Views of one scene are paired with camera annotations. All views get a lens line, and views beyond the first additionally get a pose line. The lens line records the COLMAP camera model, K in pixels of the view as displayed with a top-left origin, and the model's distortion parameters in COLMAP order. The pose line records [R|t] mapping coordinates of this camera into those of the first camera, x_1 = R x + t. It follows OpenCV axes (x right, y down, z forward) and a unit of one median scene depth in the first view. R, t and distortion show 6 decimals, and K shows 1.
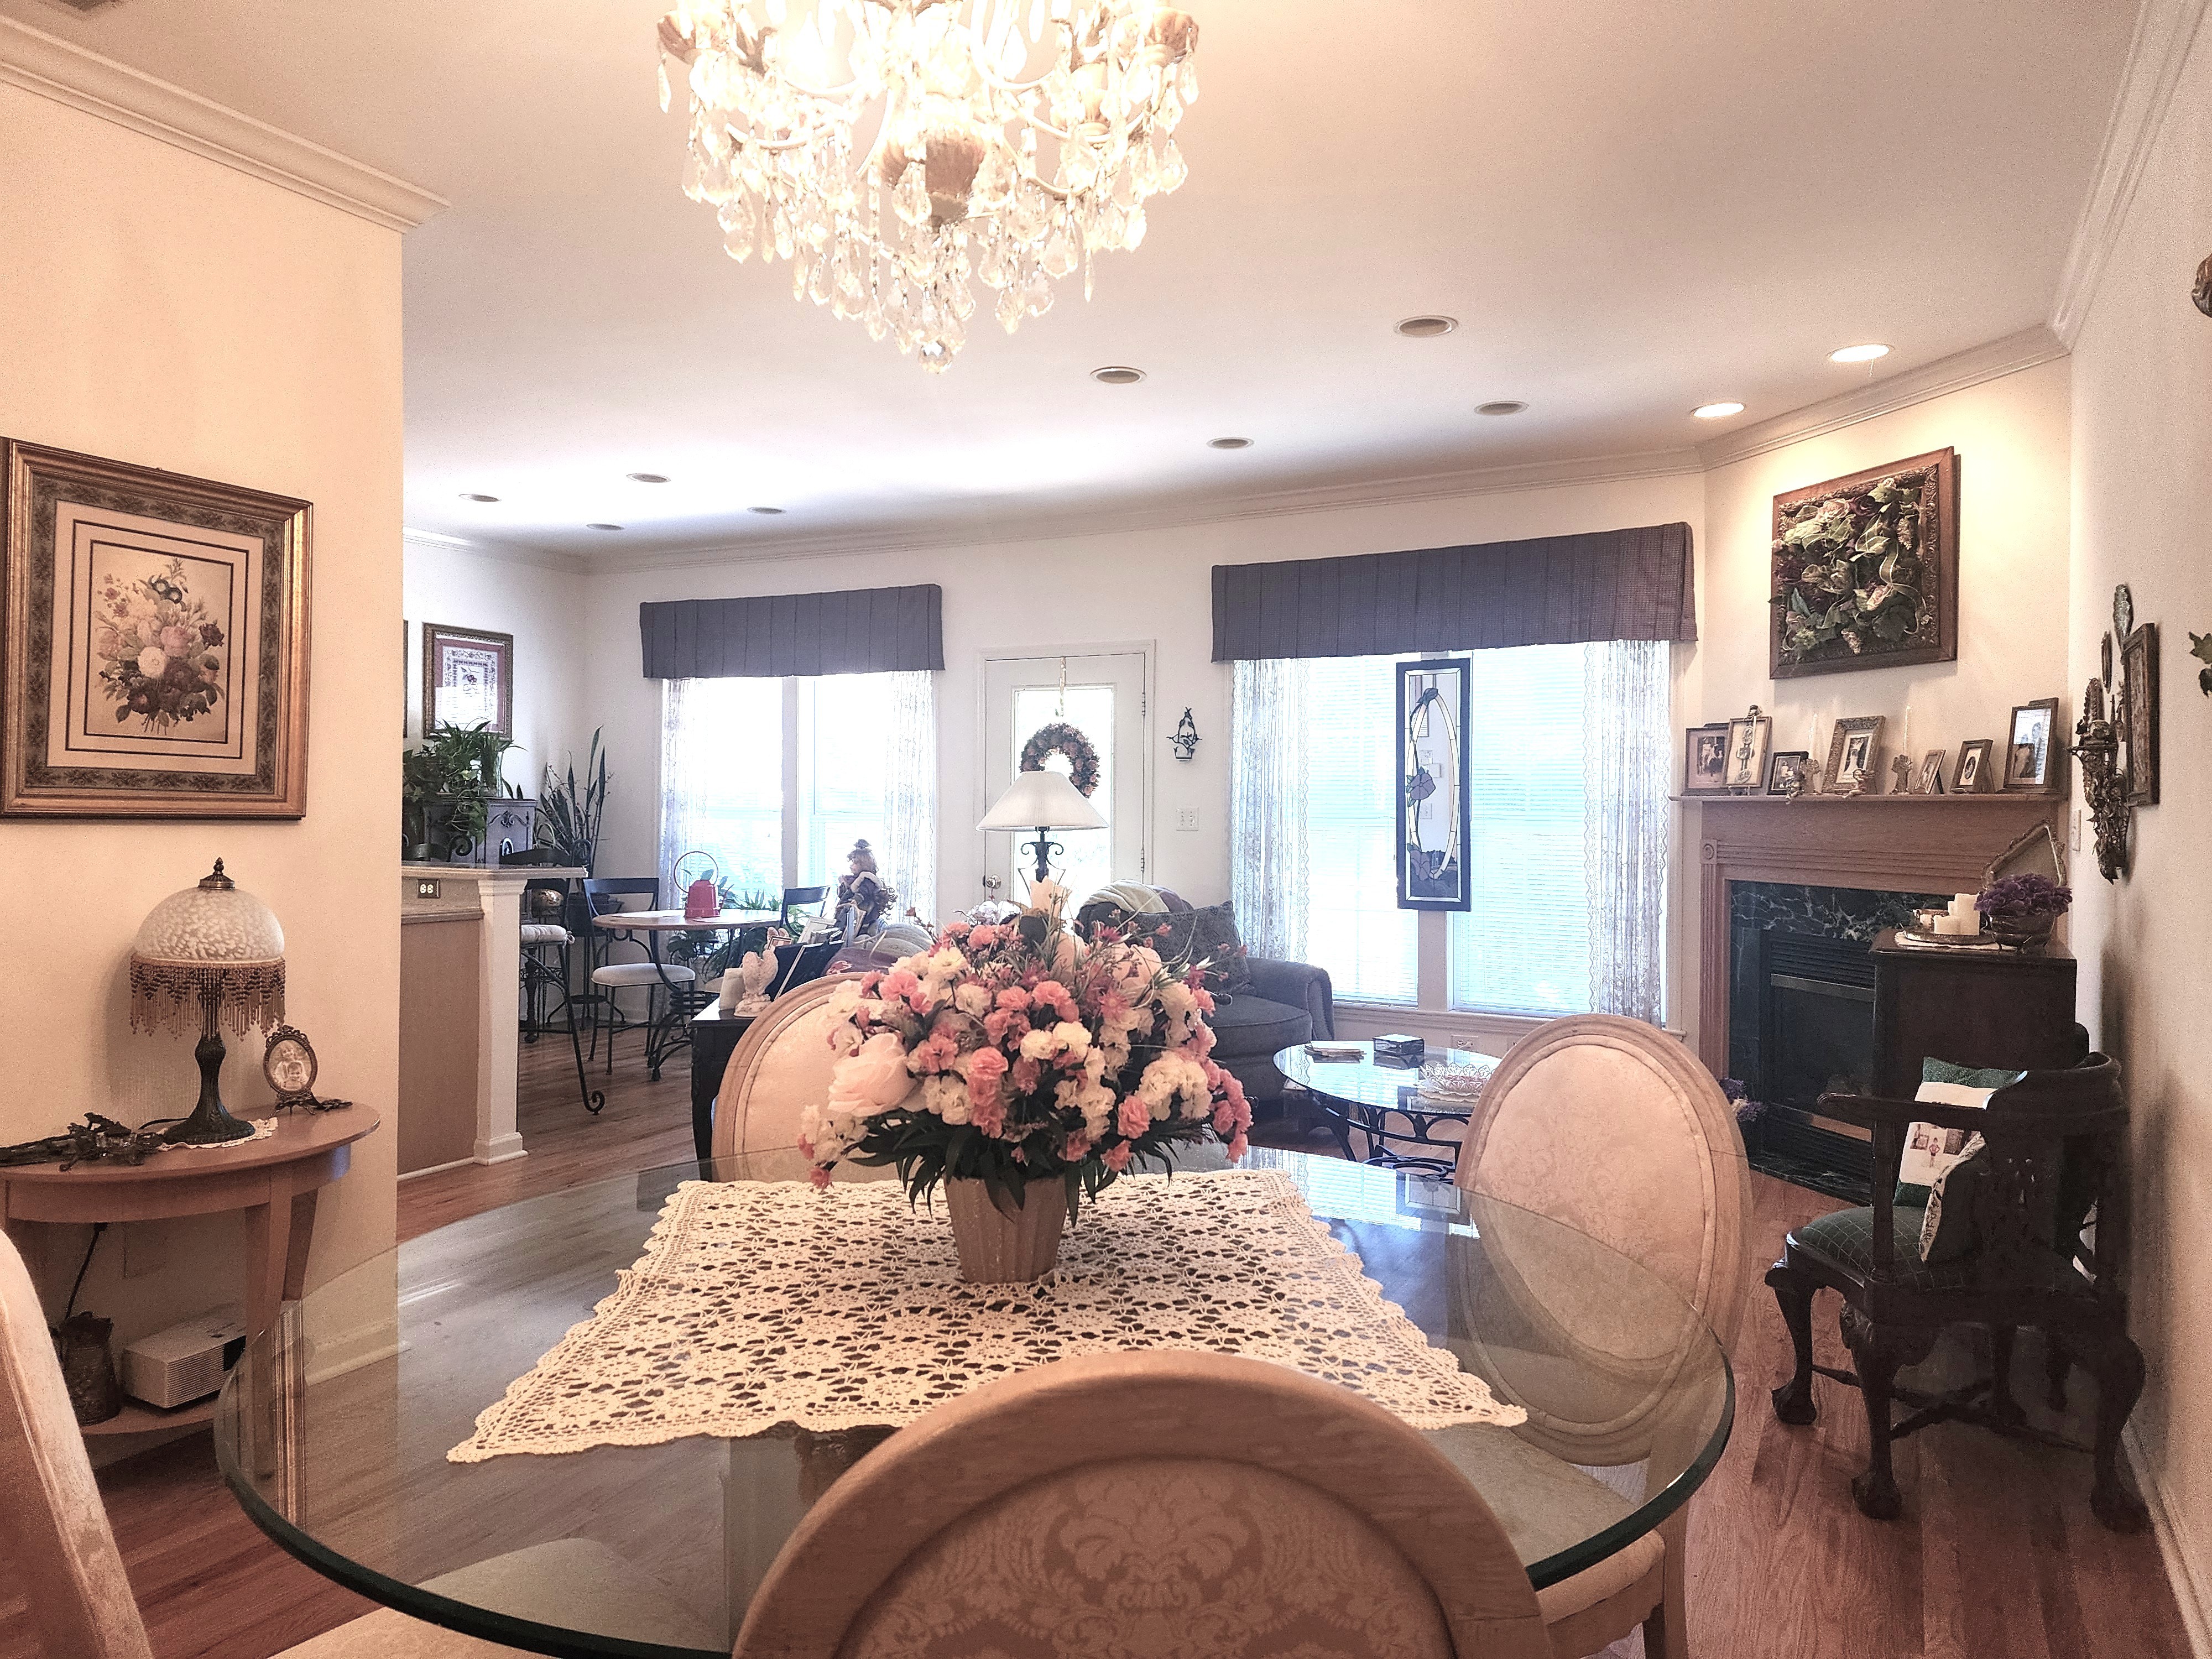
lens RADIAL K [[1445.6, 0, 1101.0], [0, 1445.6, 819.0], [0, 0, 1]] dist [0.078109, -0.089368]
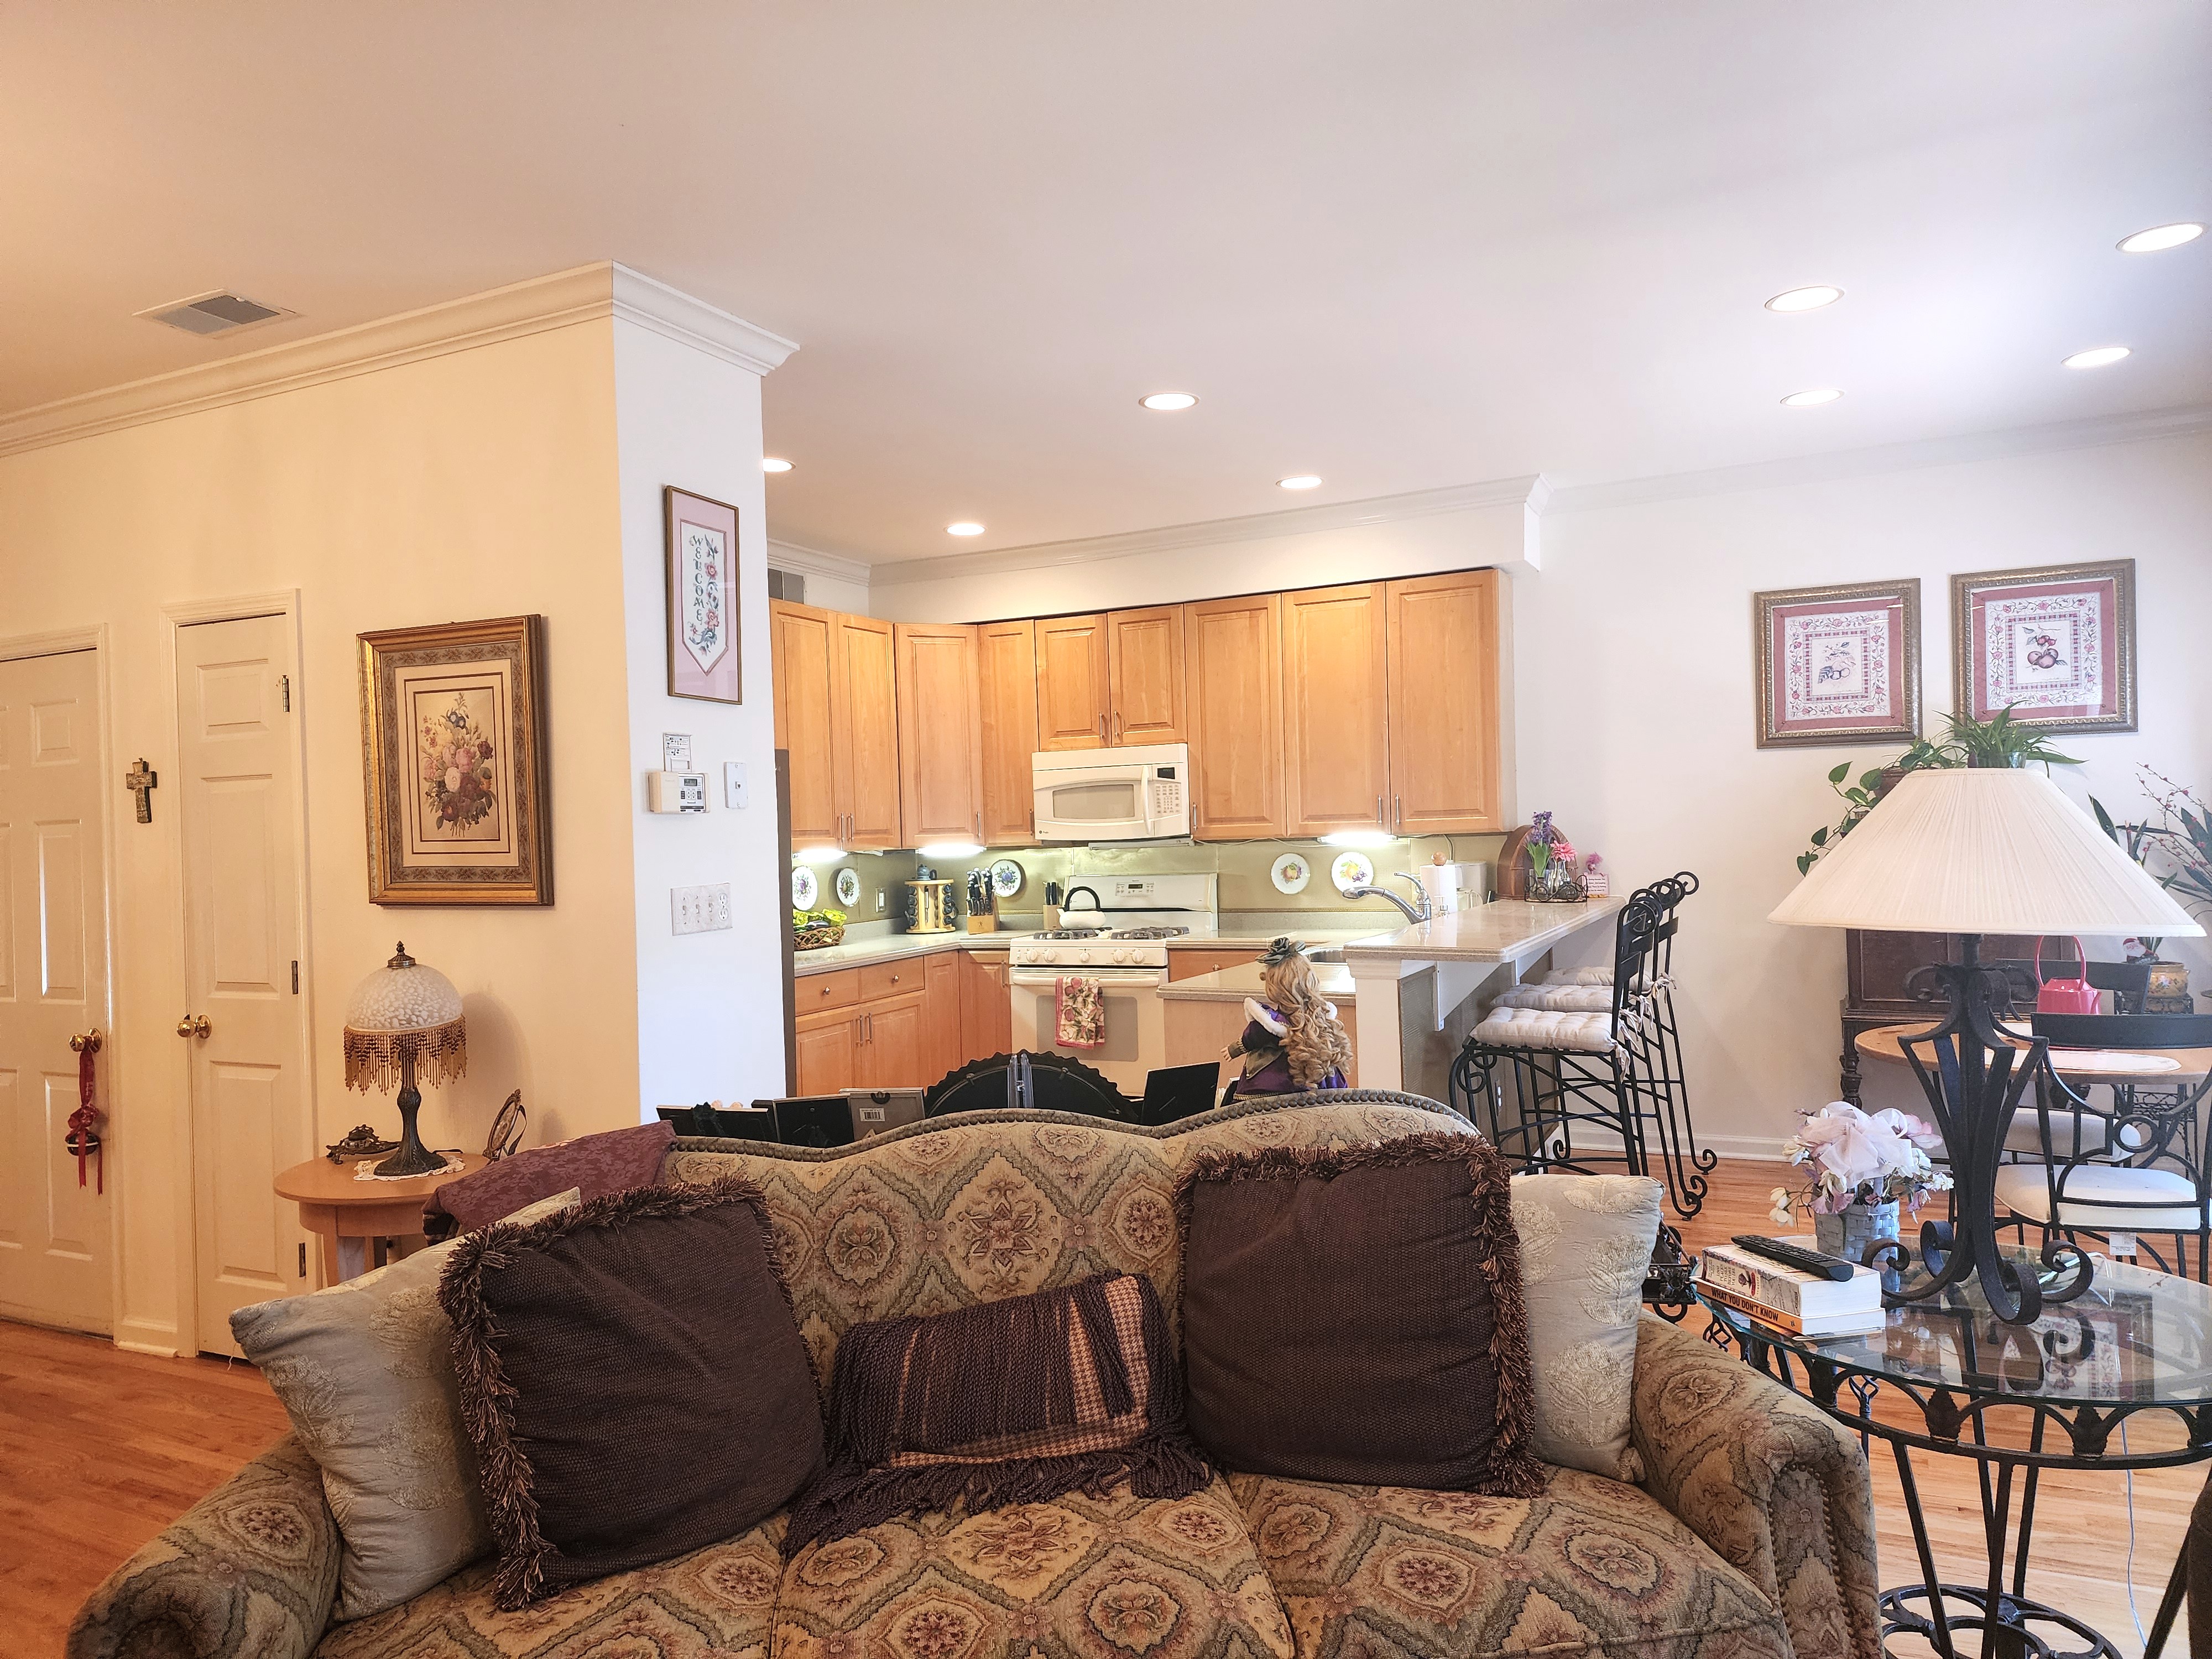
lens RADIAL K [[1444.9, 0, 1116.9], [0, 1444.9, 848.4], [0, 0, 1]] dist [0.074284, -0.101037]
pose [[0.059168, -0.000662, -0.998248, 0.368264], [0.027153, 0.999631, 0.000947, -0.020304], [0.997879, -0.027161, 0.059164, 0.879095]]
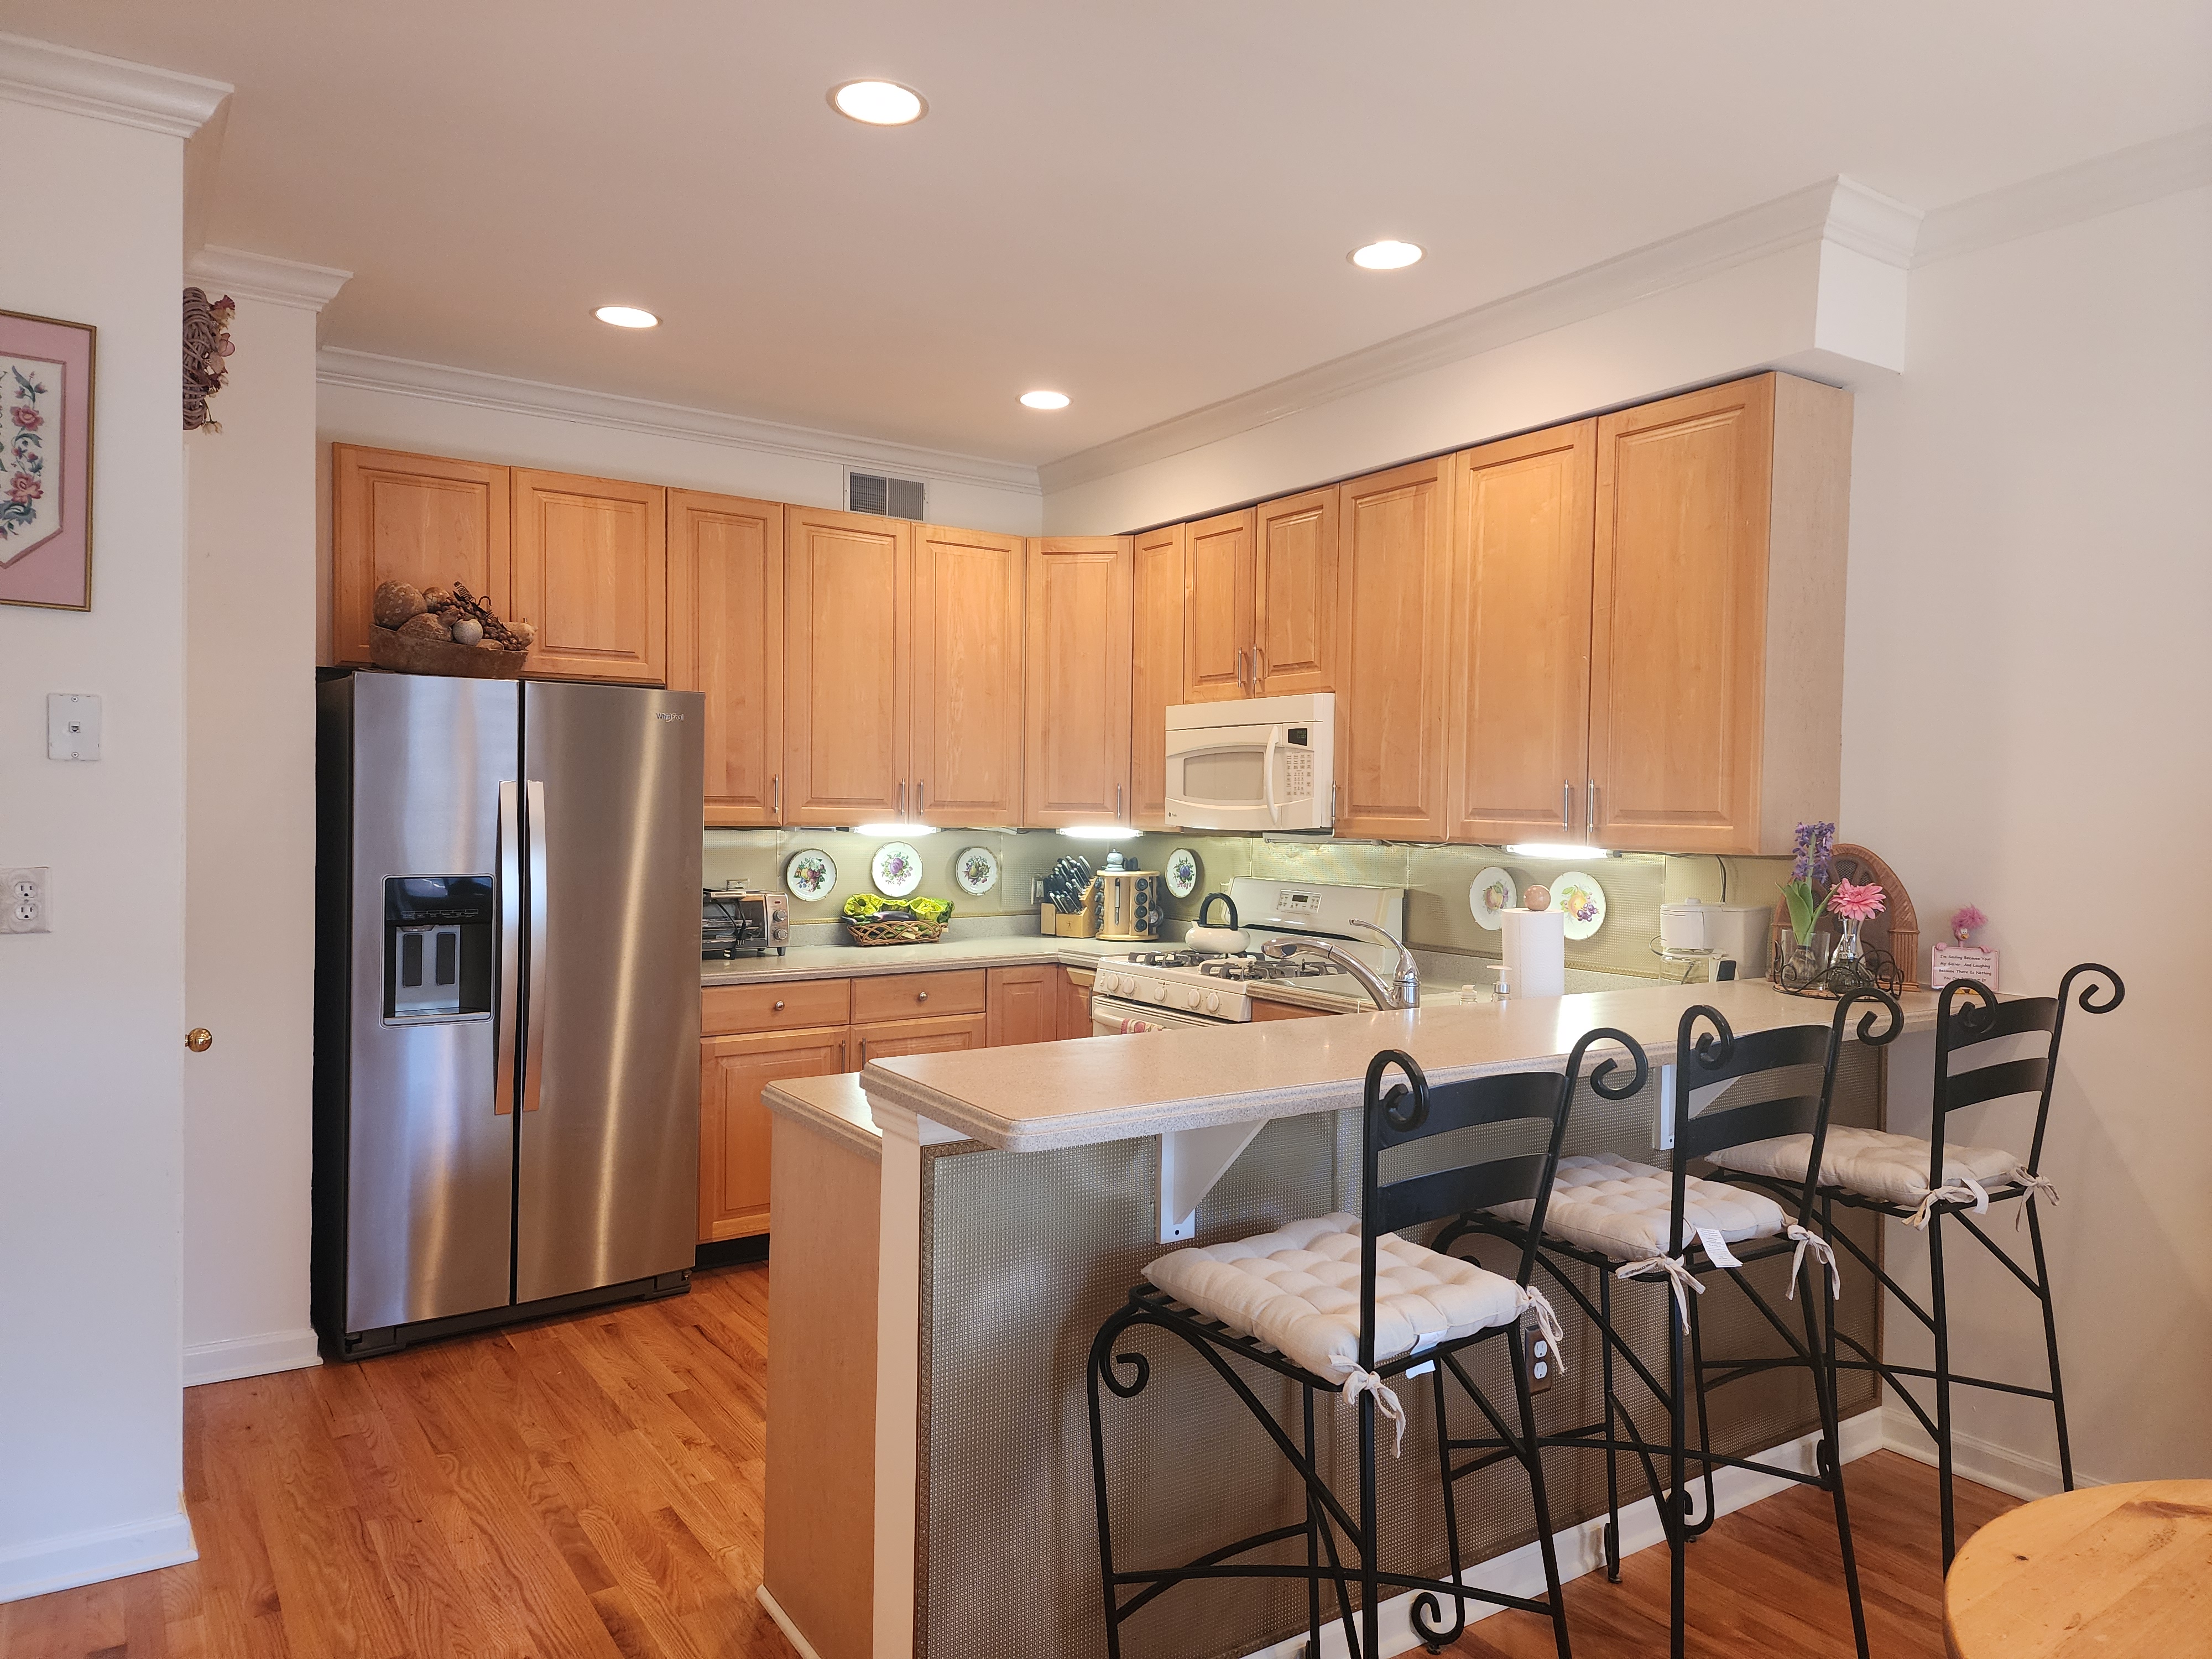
lens RADIAL K [[1444.9, 0, 1116.9], [0, 1444.9, 848.4], [0, 0, 1]] dist [0.074284, -0.101037]
pose [[-0.442747, 0.009999, -0.896591, -0.080544], [-0.024705, 0.999422, 0.023345, -0.035116], [0.896306, 0.032486, -0.442244, 1.292238]]
